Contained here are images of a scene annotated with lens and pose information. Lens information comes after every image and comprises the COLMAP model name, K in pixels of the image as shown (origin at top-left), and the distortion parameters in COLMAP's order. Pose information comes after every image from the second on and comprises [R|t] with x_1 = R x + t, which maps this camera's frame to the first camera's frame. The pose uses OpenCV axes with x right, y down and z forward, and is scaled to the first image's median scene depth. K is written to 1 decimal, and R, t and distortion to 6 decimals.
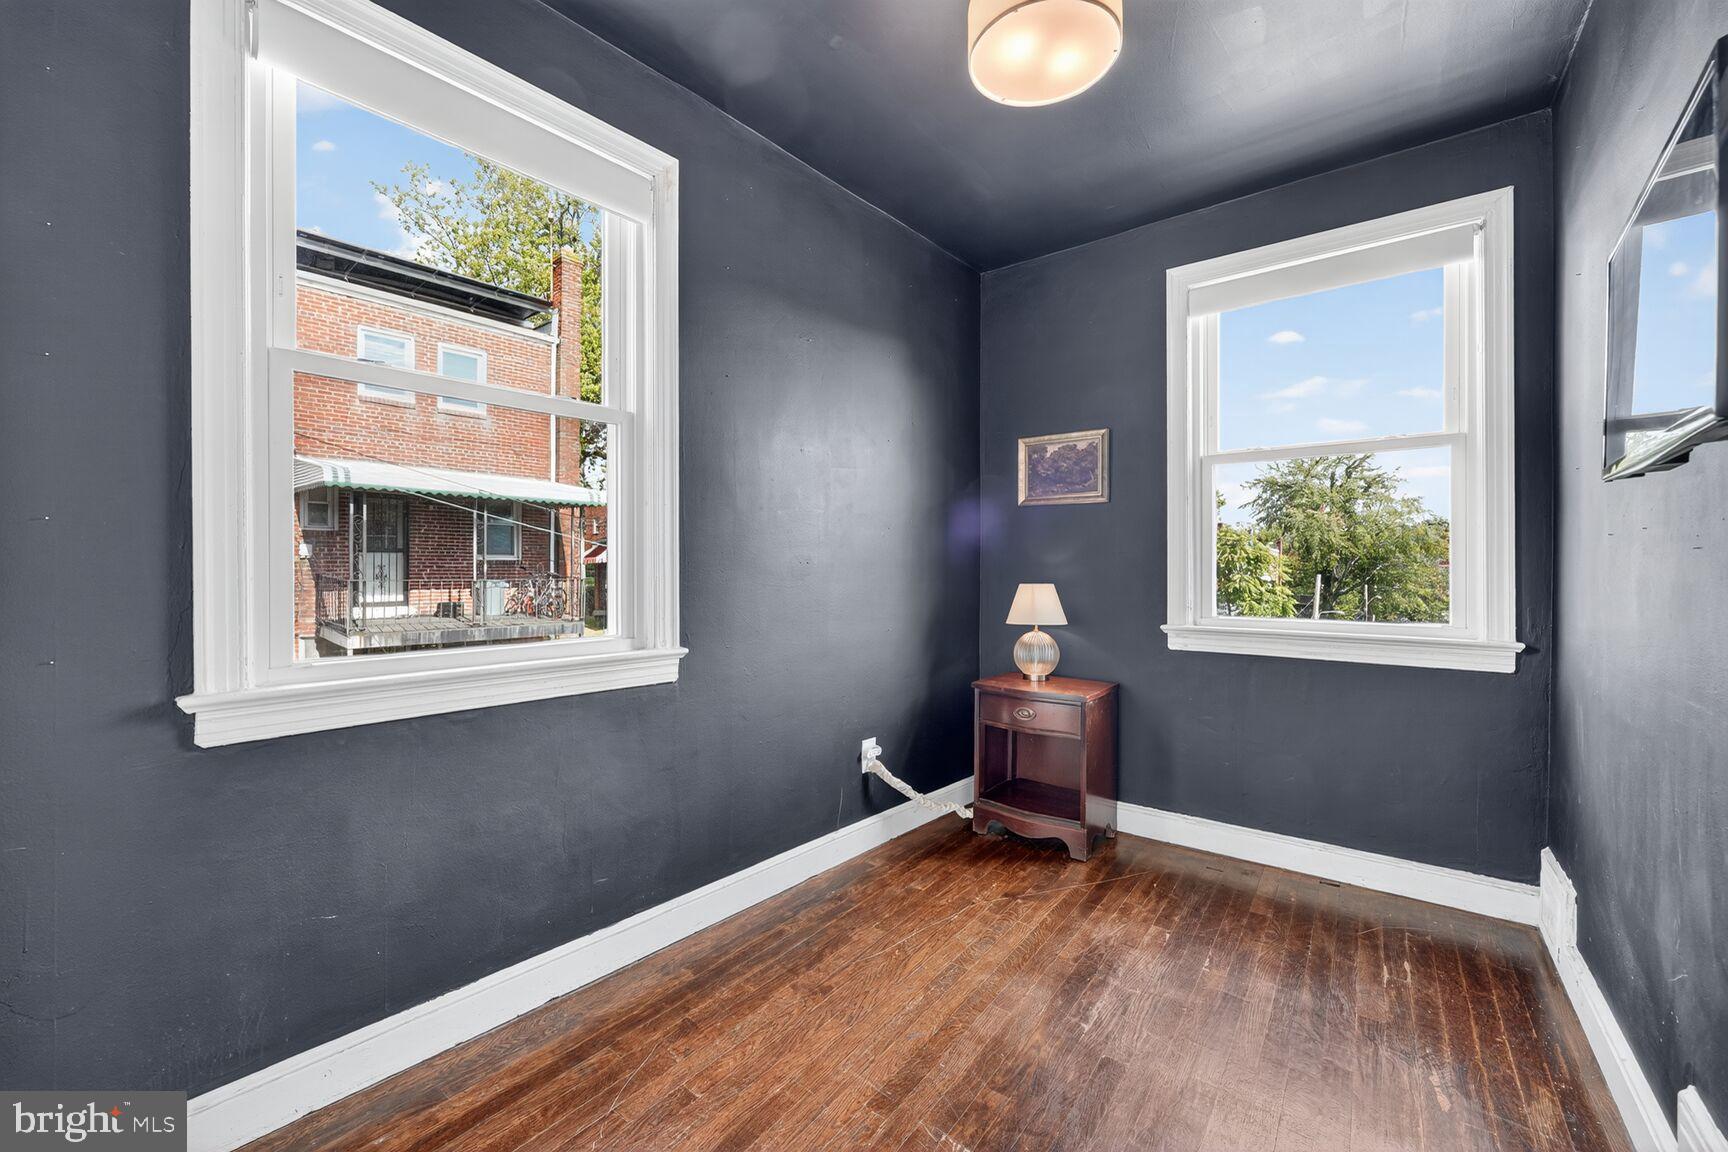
lens RADIAL K [[693.5, 0, 861.8], [0, 693.5, 569.4], [0, 0, 1]] dist [0.001083, 0.000121]
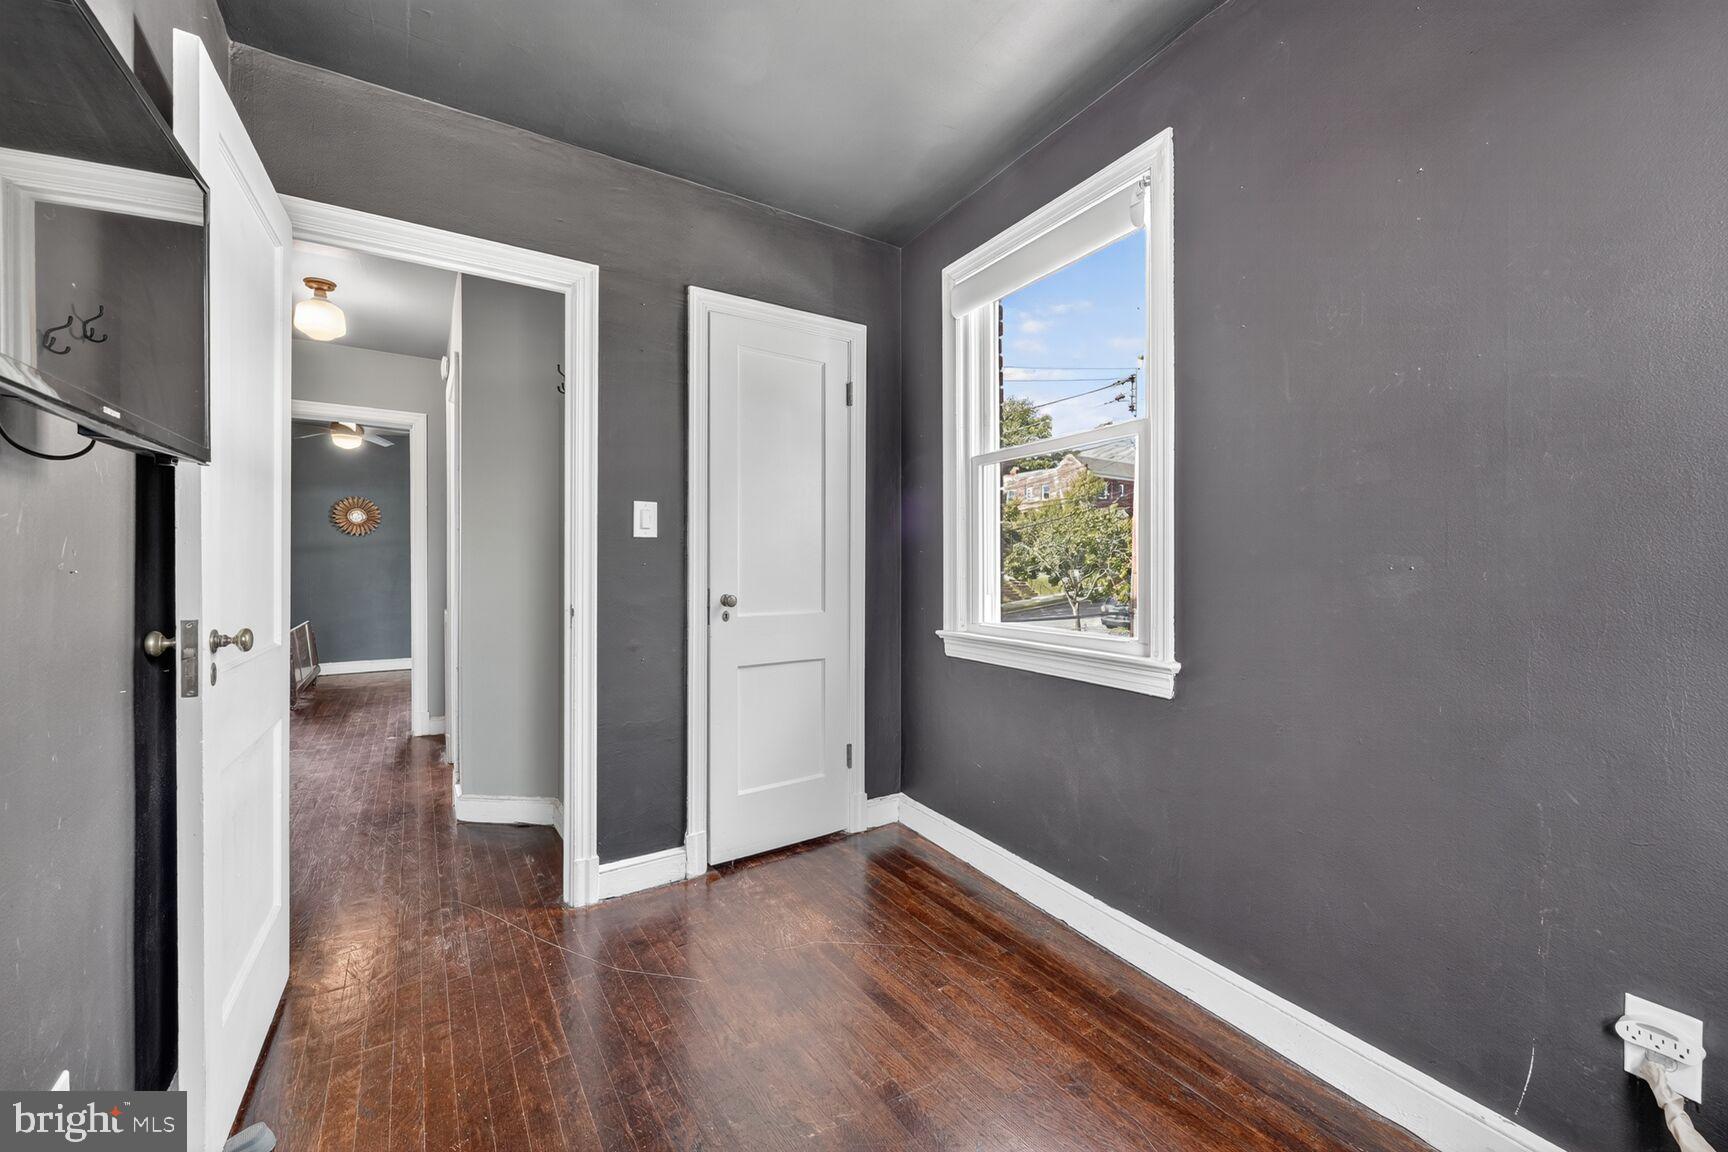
lens RADIAL K [[693.5, 0, 862.4], [0, 693.5, 571.3], [0, 0, 1]] dist [0.001083, 0.000121]
pose [[-0.341127, 0.001442, -0.940016, 0.812405], [-0.003709, 0.999989, 0.002880, -0.007172], [0.940010, 0.004469, -0.341118, 1.048844]]
